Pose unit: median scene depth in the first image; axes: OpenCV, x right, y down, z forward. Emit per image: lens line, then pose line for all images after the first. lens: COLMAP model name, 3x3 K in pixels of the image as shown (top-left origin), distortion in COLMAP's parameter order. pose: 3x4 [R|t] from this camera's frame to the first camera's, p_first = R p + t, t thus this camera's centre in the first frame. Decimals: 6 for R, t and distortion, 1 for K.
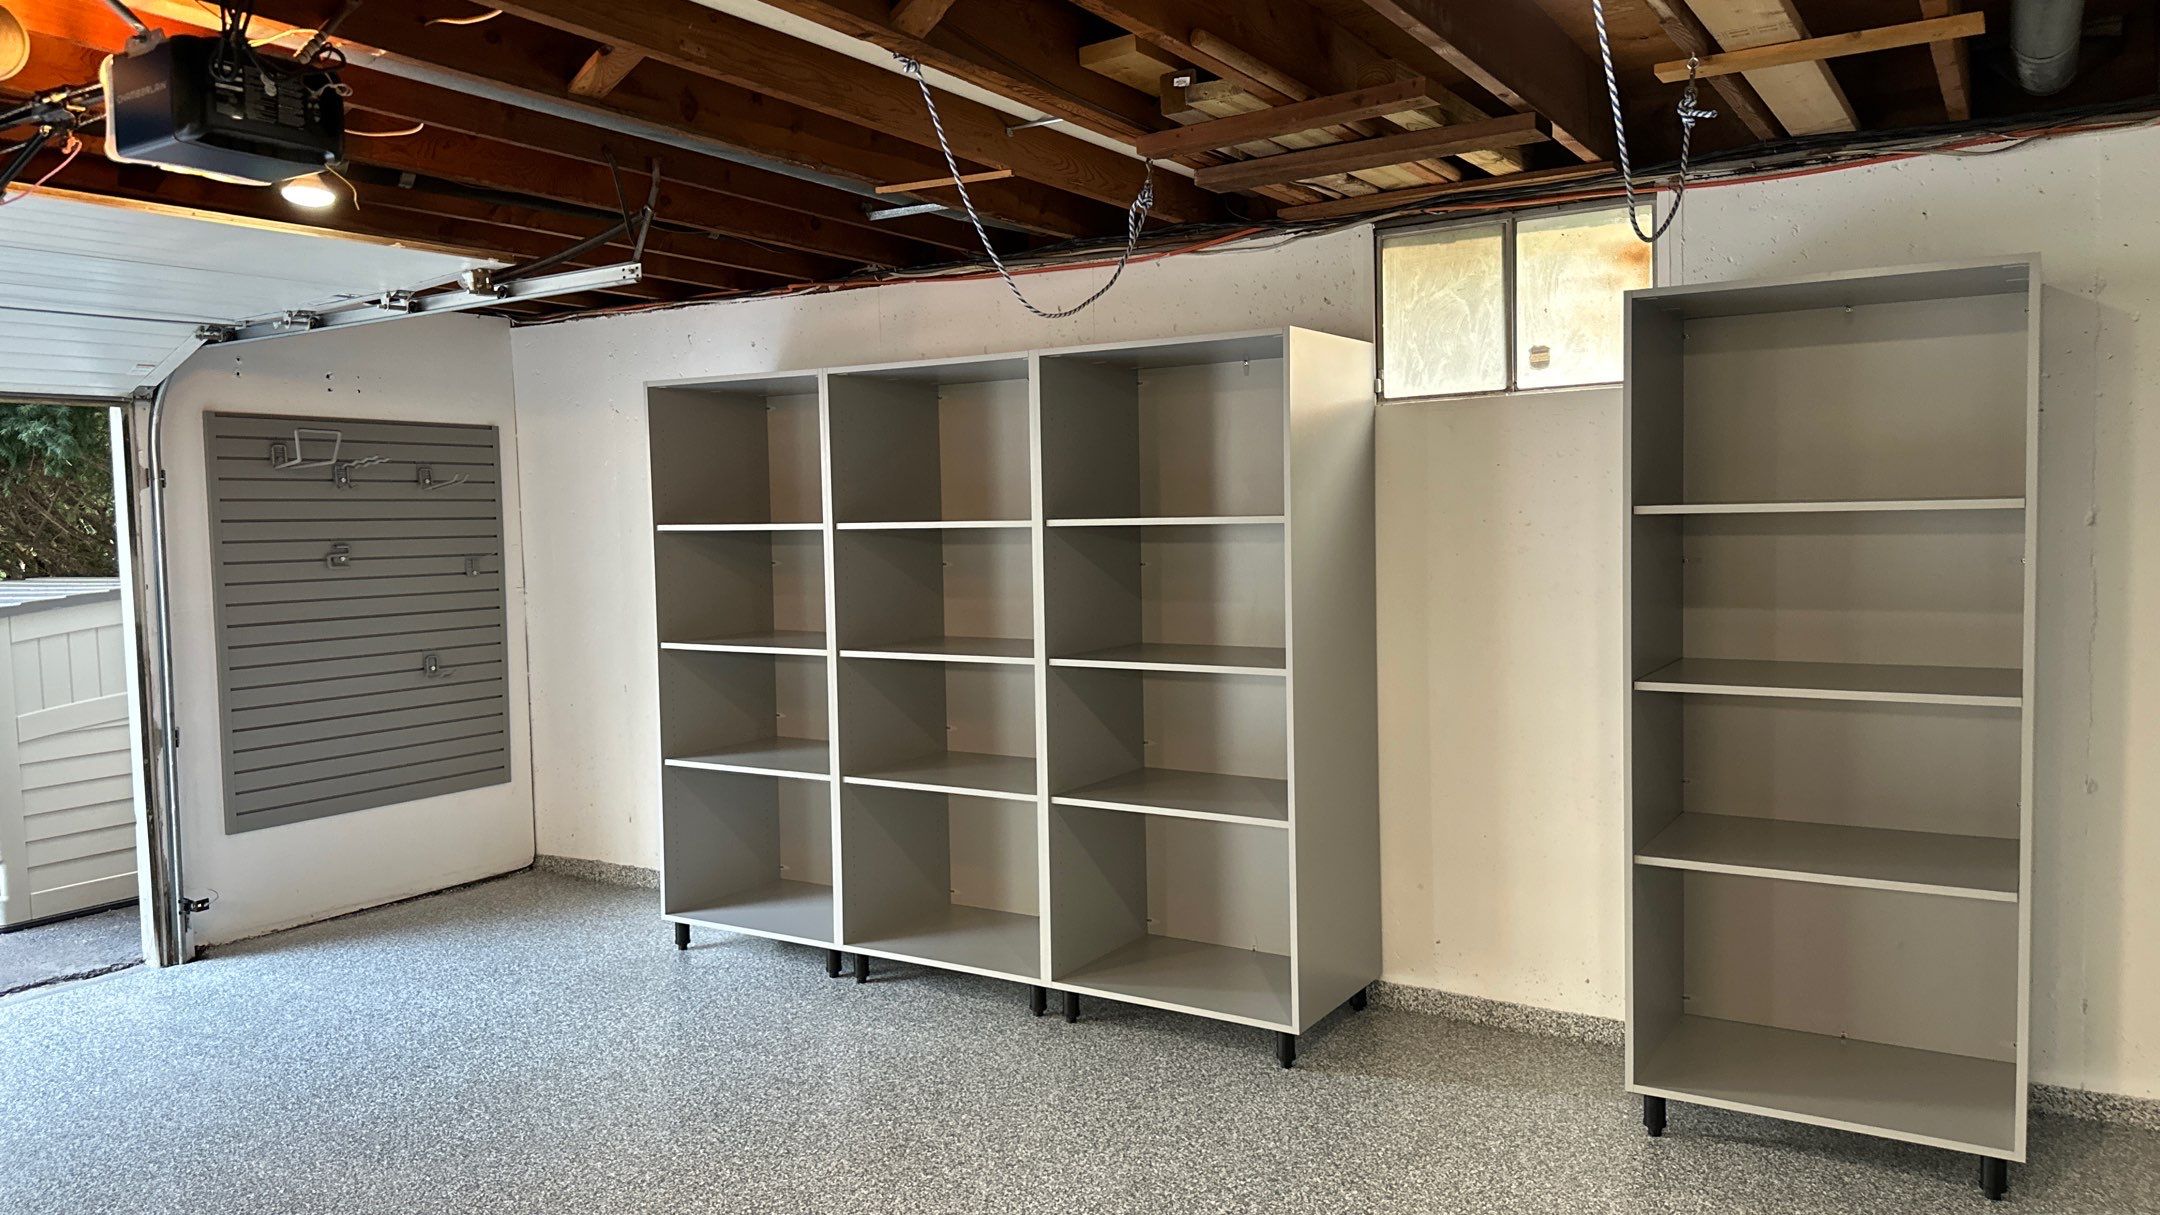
lens RADIAL K [[1522.4, 0, 1080.0], [0, 1522.4, 607.5], [0, 0, 1]] dist [0.042499, -0.003916]
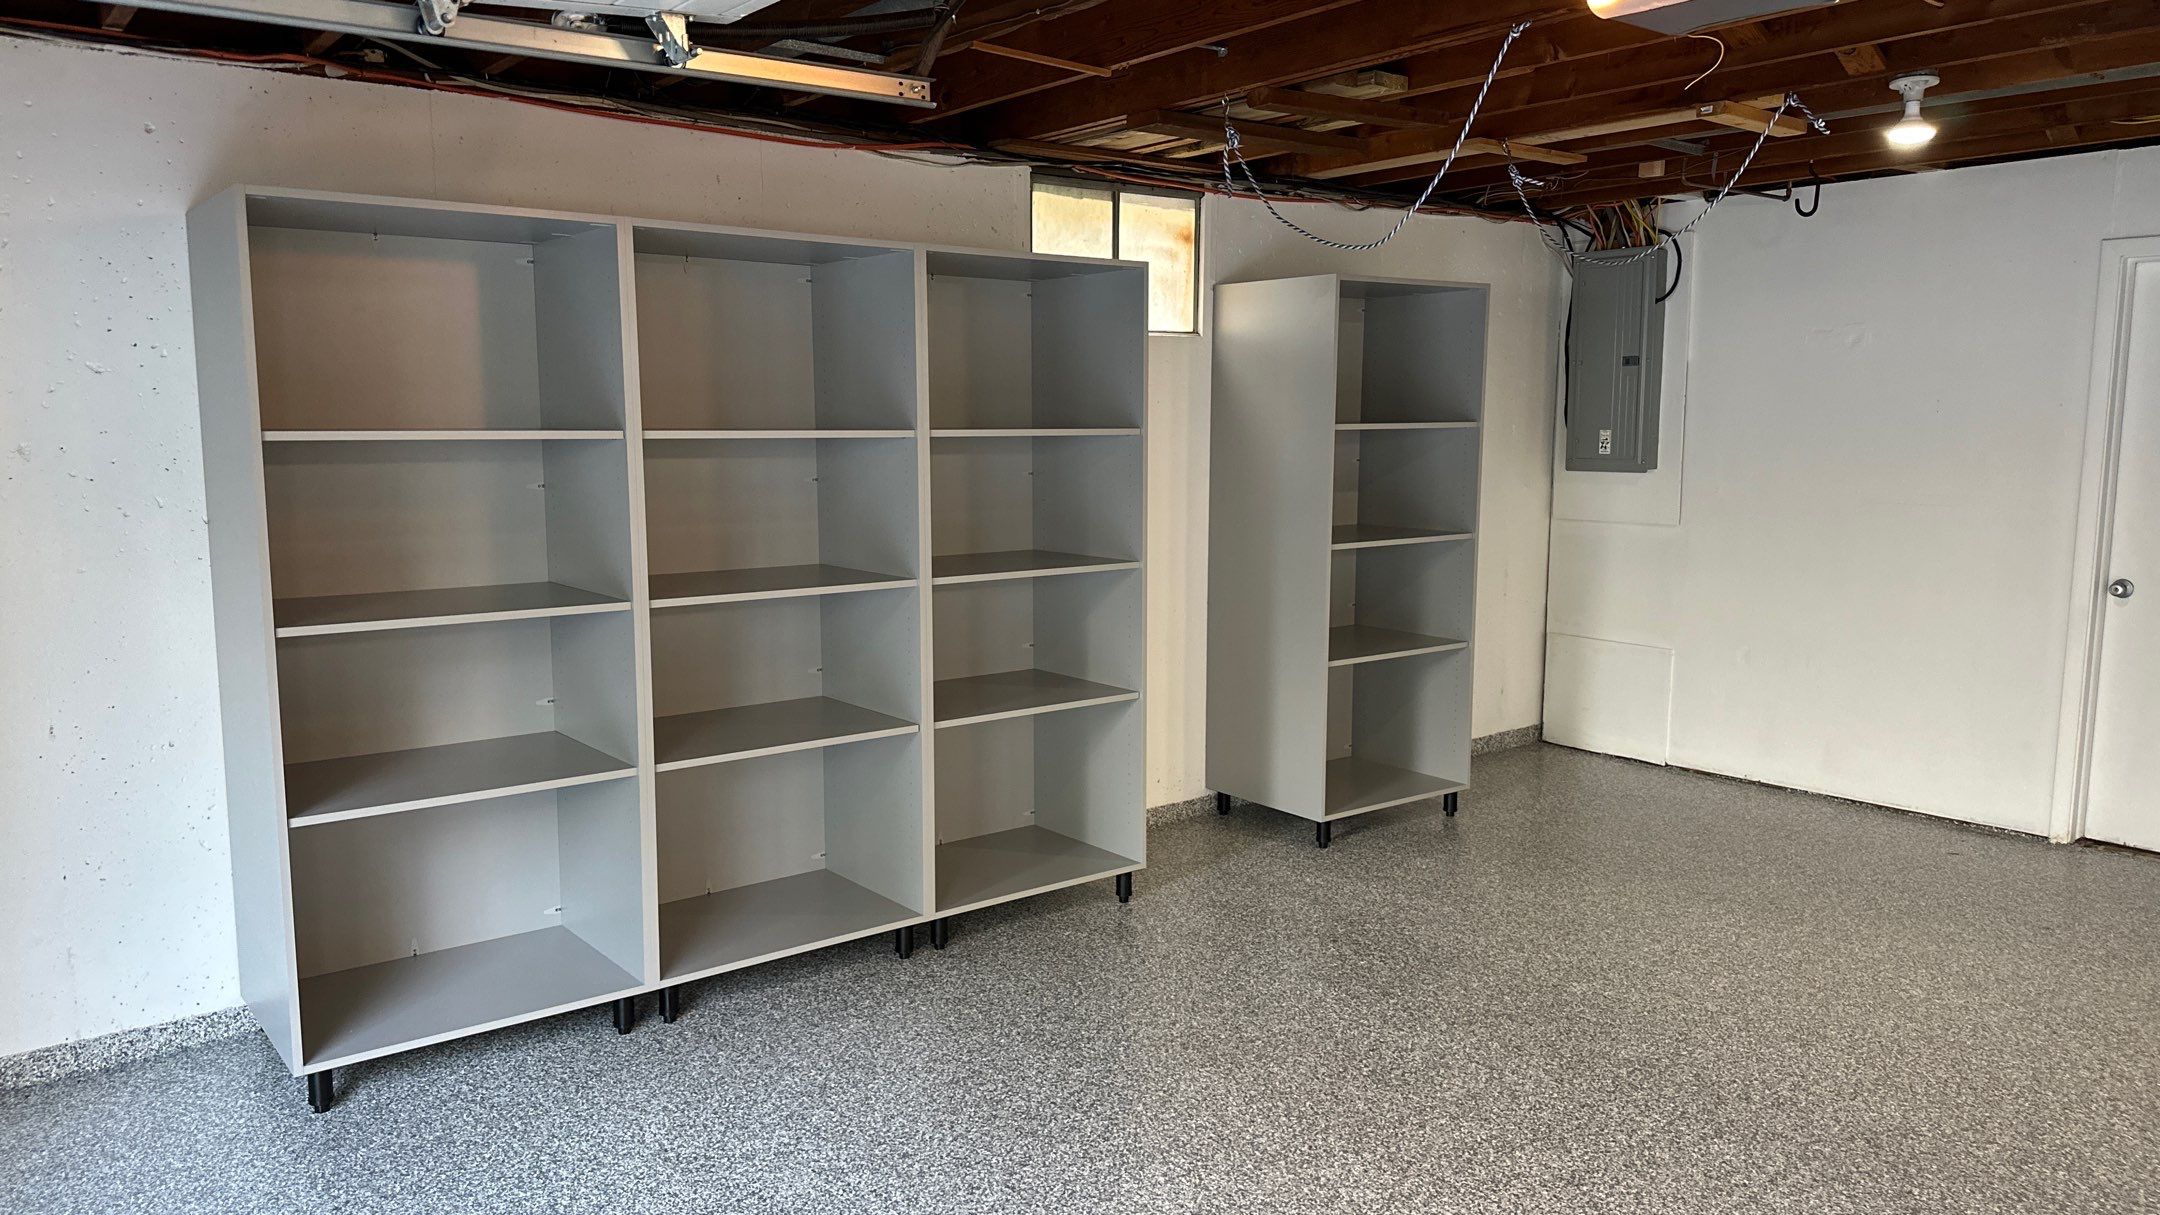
lens RADIAL K [[1522.4, 0, 1080.0], [0, 1522.4, 607.5], [0, 0, 1]] dist [0.042499, -0.003916]
pose [[0.326748, -0.094095, 0.940416, -0.907055], [0.057820, 0.995158, 0.079482, -0.016303], [-0.943341, 0.028404, 0.330606, 0.618842]]
